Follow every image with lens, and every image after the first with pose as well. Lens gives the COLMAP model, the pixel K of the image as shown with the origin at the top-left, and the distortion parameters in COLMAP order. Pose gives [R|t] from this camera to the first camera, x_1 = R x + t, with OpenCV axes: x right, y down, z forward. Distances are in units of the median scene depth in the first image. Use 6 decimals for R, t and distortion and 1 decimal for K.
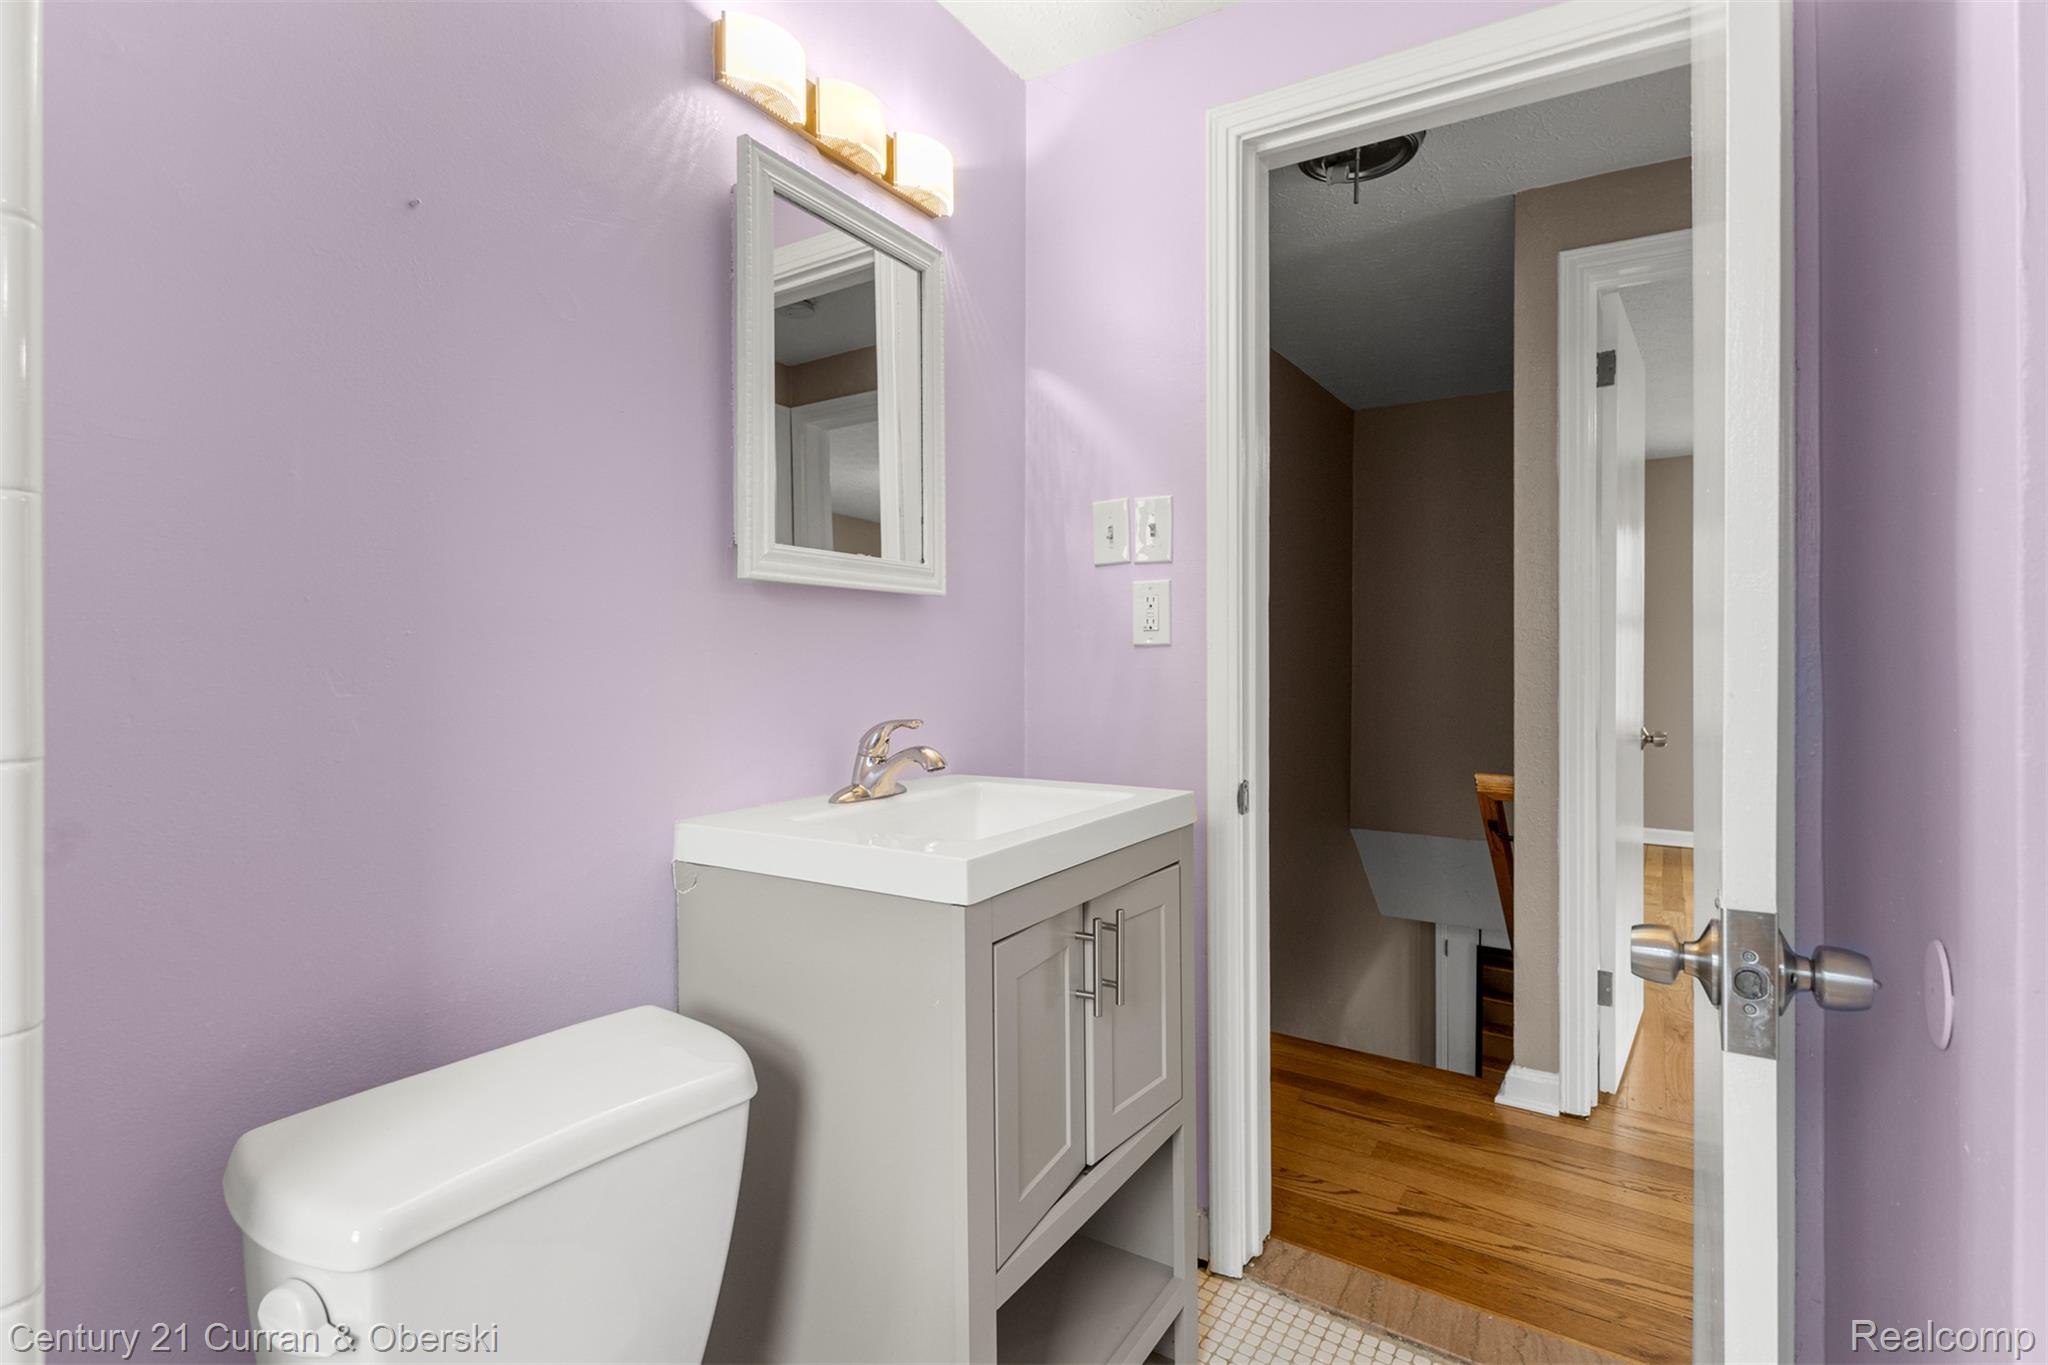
lens RADIAL K [[962.4, 0, 1028.0], [0, 962.4, 678.4], [0, 0, 1]] dist [-0.001306, -0.000689]
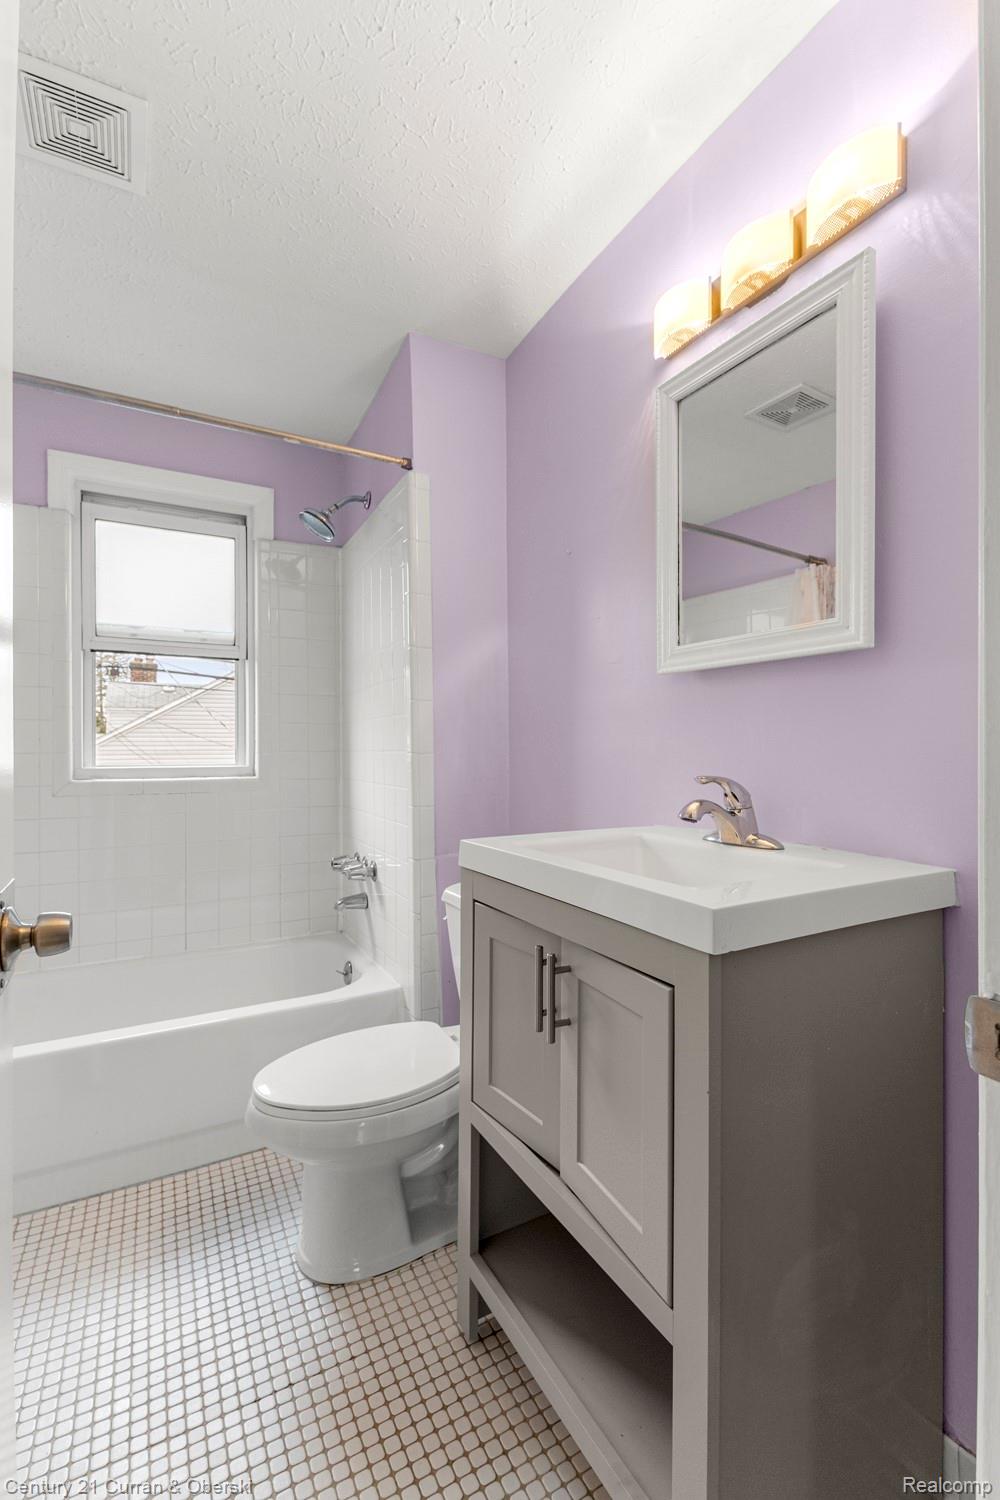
lens RADIAL K [[643.0, 0, 488.5], [0, 643.0, 747.4], [0, 0, 1]] dist [-0.004147, -0.000201]
pose [[-0.489122, 0.009283, -0.872166, 0.668921], [-0.008752, 0.999841, 0.015550, -0.001970], [0.872171, 0.015239, -0.488963, 1.152144]]
